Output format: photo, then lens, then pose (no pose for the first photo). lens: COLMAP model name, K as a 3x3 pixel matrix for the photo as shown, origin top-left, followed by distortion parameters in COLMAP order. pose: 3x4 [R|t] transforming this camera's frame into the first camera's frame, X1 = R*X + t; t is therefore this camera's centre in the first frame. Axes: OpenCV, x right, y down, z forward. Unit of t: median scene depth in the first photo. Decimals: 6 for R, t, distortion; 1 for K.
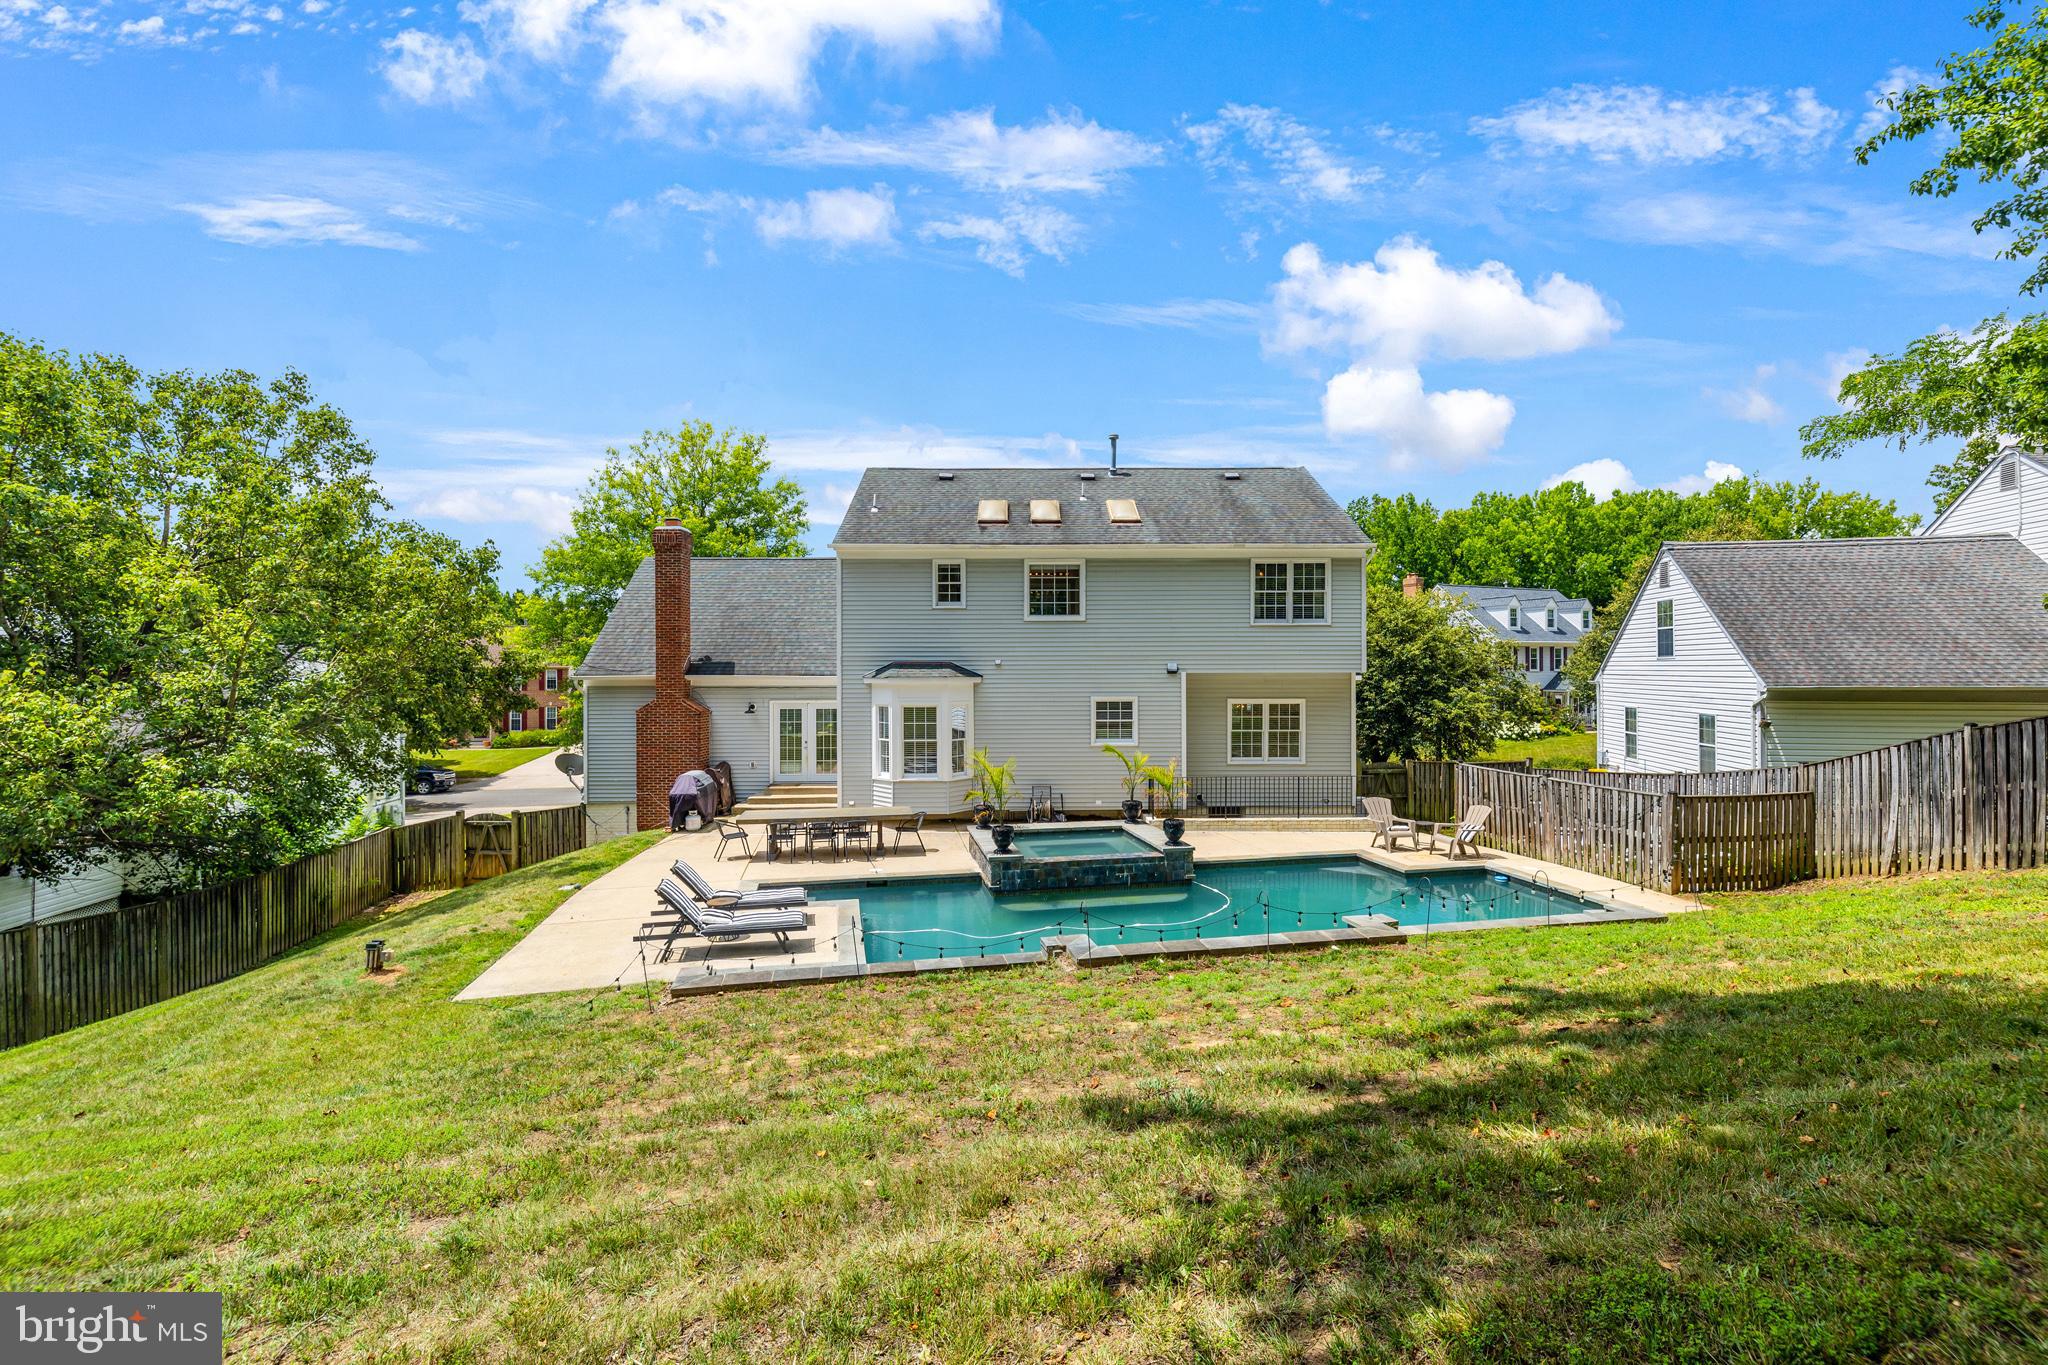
lens RADIAL K [[892.6, 0, 1024.0], [0, 892.6, 682.5], [0, 0, 1]] dist [-0.000705, -0.000353]
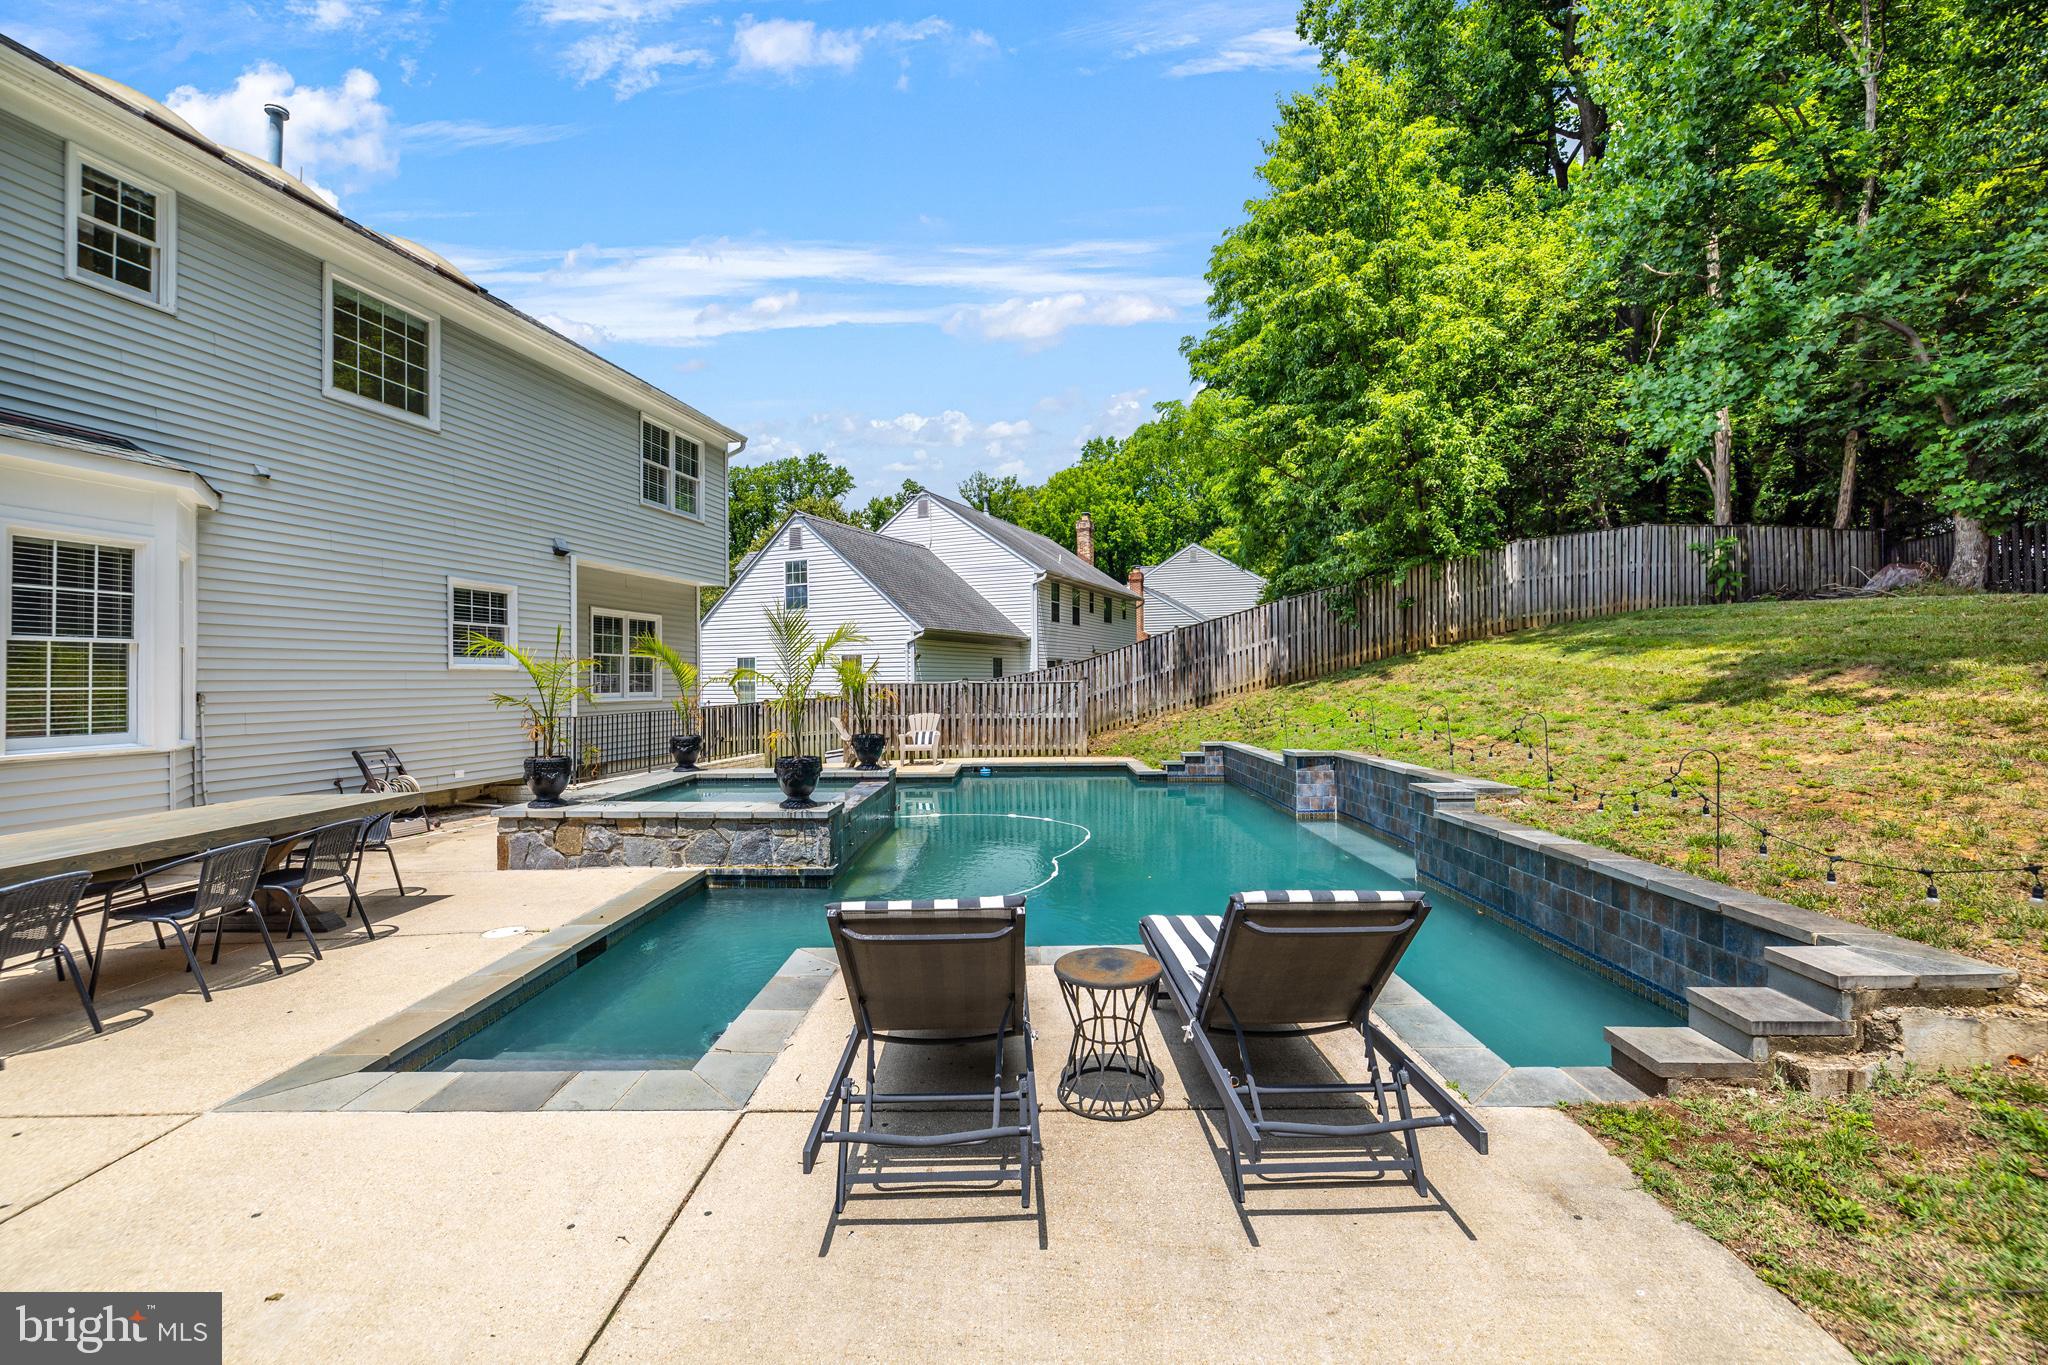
lens RADIAL K [[855.6, 0, 1019.4], [0, 855.6, 677.3], [0, 0, 1]] dist [0.000446, -0.001142]
pose [[0.219830, 0.003695, 0.975531, -0.350515], [0.024511, 0.999656, -0.009310, 0.089424], [-0.975230, 0.025958, 0.219664, 0.555489]]
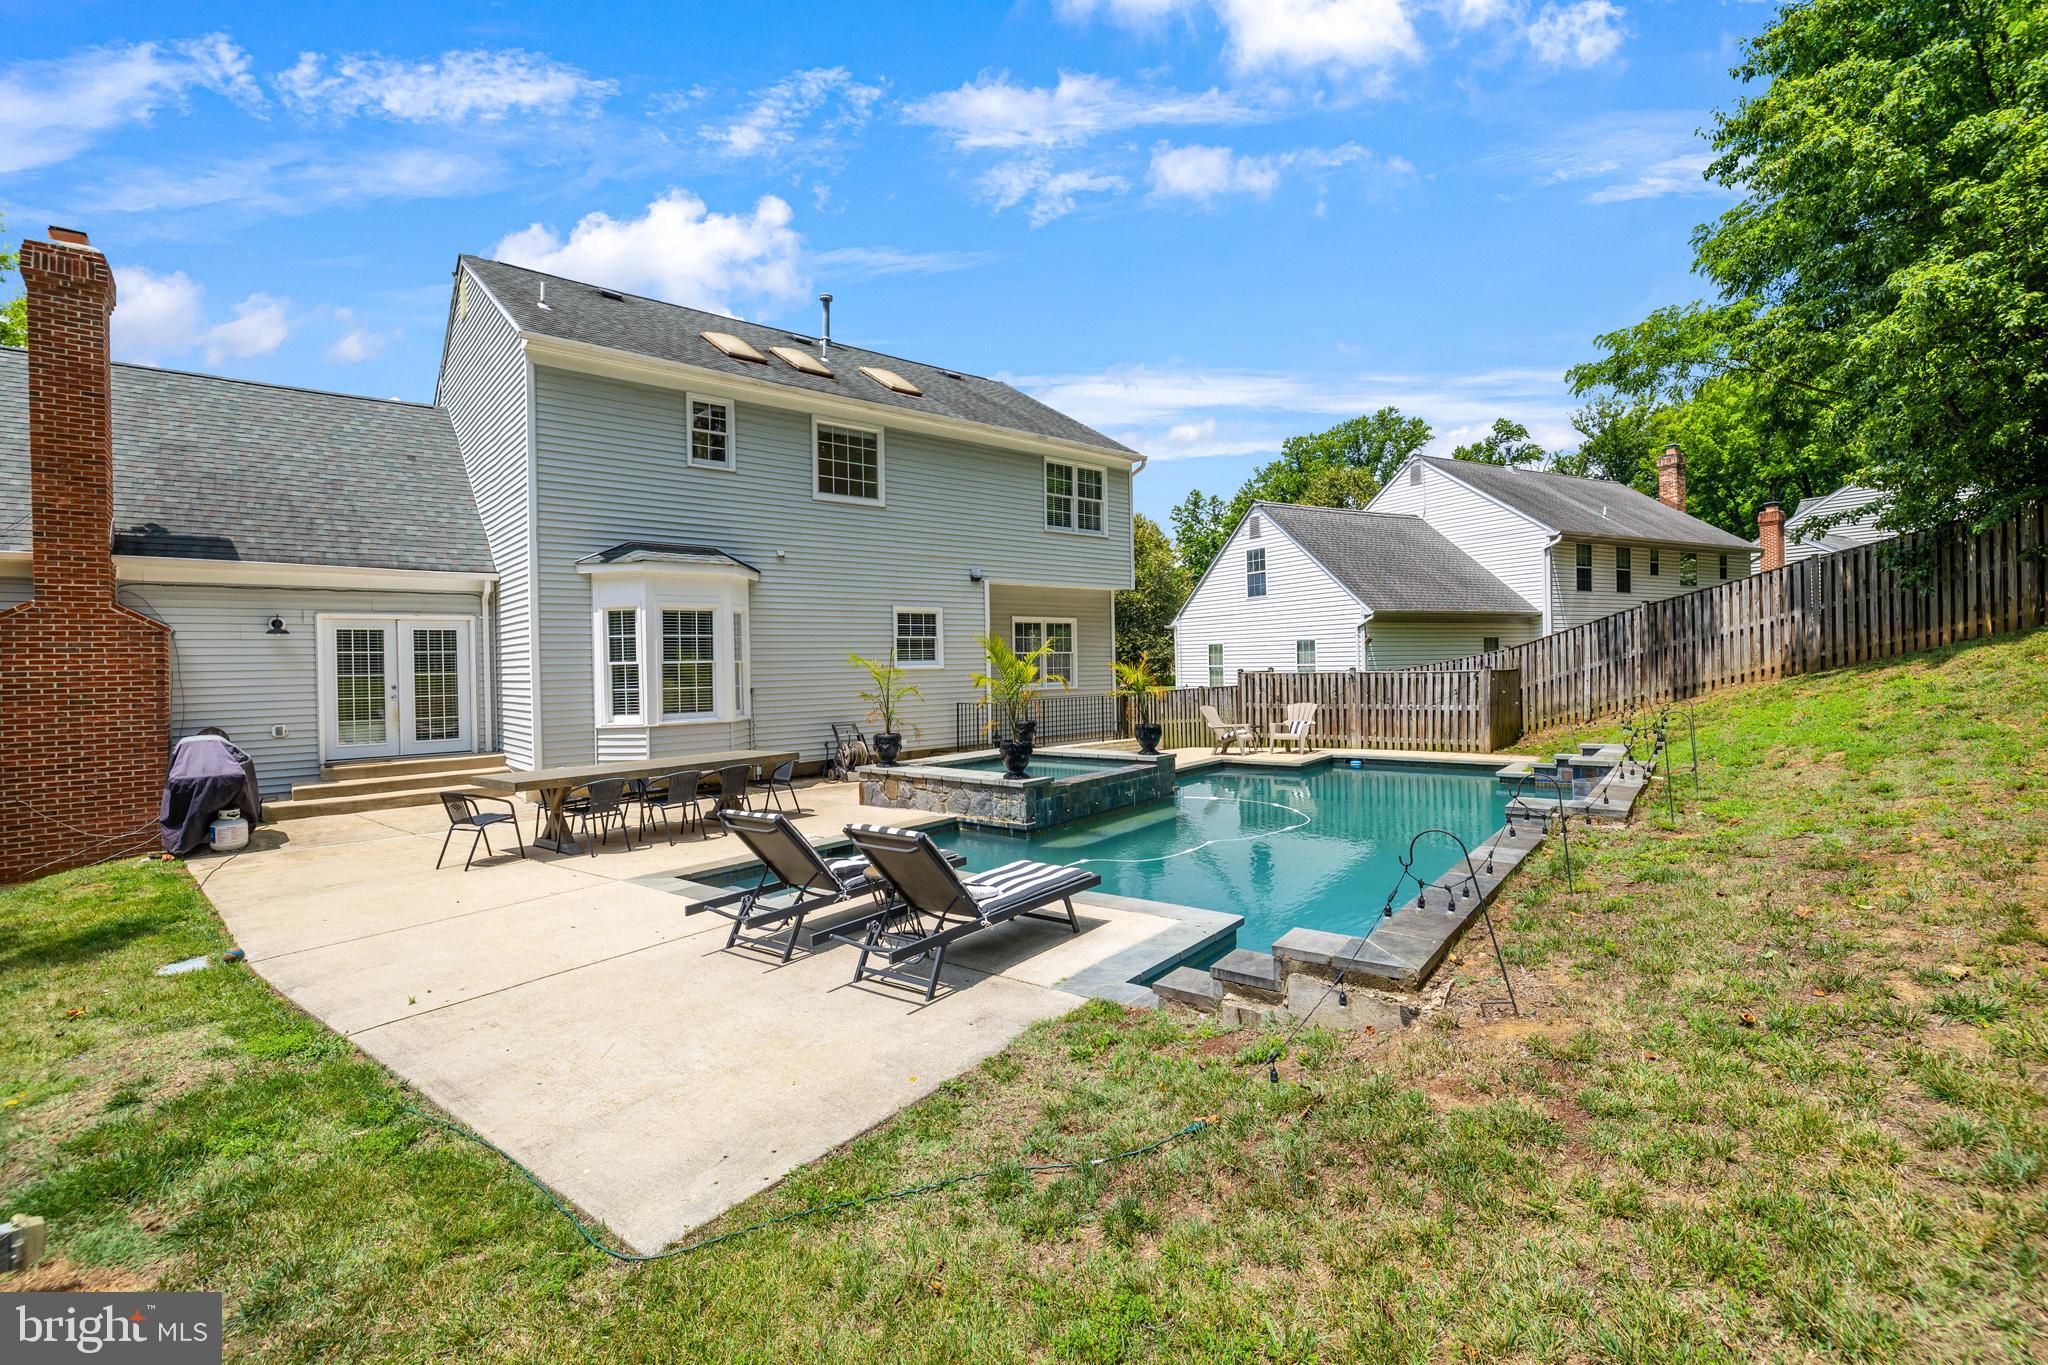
lens RADIAL K [[906.8, 0, 1023.2], [0, 906.8, 676.0], [0, 0, 1]] dist [-0.005379, 0.000289]
pose [[0.764157, -0.021143, 0.644683, -0.347781], [0.029004, 0.999578, -0.001597, 0.081230], [-0.644377, 0.019919, 0.764448, 0.326969]]
